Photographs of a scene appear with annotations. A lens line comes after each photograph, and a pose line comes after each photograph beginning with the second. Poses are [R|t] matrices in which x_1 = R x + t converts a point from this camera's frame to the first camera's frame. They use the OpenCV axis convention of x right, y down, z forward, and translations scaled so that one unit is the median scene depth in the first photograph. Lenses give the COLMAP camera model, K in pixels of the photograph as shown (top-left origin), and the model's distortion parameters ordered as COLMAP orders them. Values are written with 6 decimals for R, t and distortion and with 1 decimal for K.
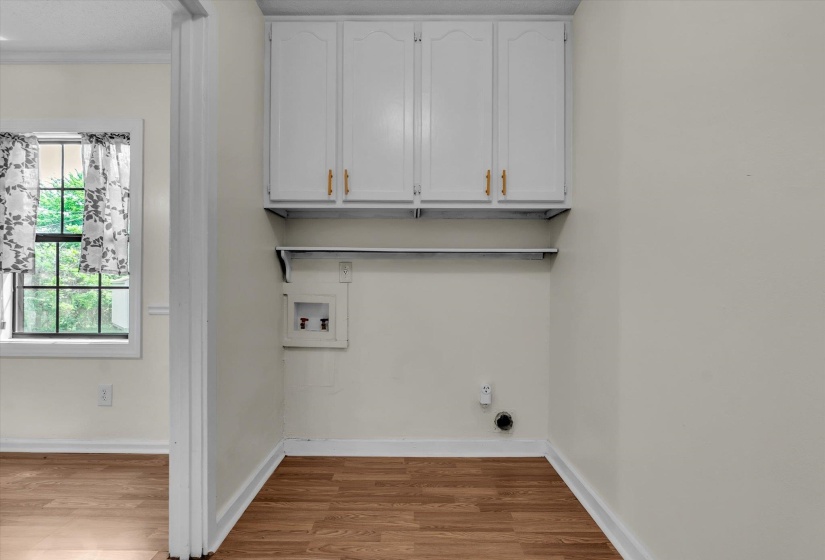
lens RADIAL K [[360.3, 0, 409.7], [0, 360.3, 284.2], [0, 0, 1]] dist [-0.004367, -0.000677]
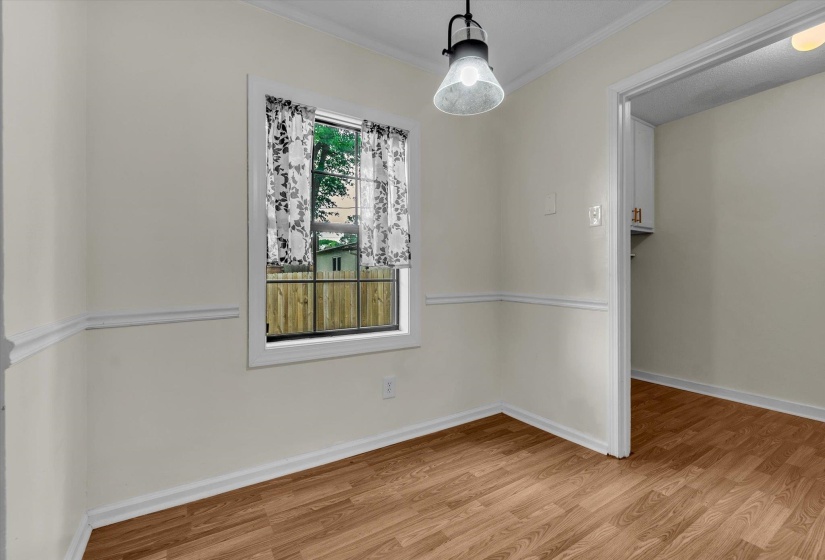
lens RADIAL K [[360.3, 0, 403.6], [0, 360.3, 276.7], [0, 0, 1]] dist [-0.004367, -0.000677]
pose [[0.844649, -0.006936, 0.535275, -1.433735], [0.010258, 0.999942, -0.003230, 0.002639], [-0.535222, 0.008219, 0.844671, 0.134203]]
